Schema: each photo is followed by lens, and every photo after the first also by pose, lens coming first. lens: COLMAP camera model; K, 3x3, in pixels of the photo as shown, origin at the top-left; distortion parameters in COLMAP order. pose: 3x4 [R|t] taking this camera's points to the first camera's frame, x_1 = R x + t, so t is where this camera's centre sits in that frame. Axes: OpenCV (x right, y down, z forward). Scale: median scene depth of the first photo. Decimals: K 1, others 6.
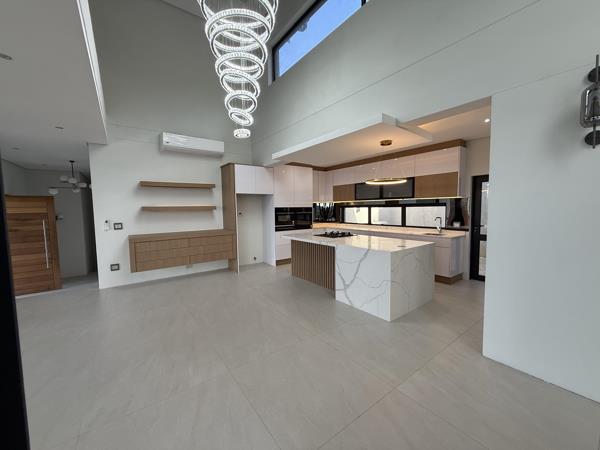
lens RADIAL K [[244.5, 0, 299.1], [0, 244.5, 223.4], [0, 0, 1]] dist [-0.001992, 0.000106]
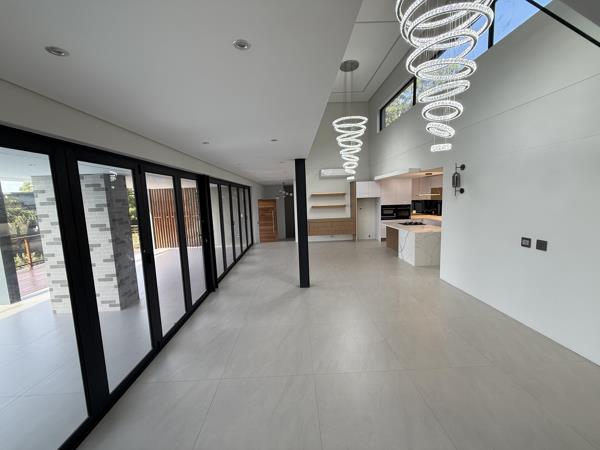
lens RADIAL K [[244.5, 0, 299.1], [0, 244.5, 223.4], [0, 0, 1]] dist [-0.001992, 0.000106]
pose [[0.820330, 0.046753, -0.569976, 0.403257], [-0.011446, 0.997795, 0.065372, -0.047026], [0.571775, -0.047102, 0.819057, -0.679337]]
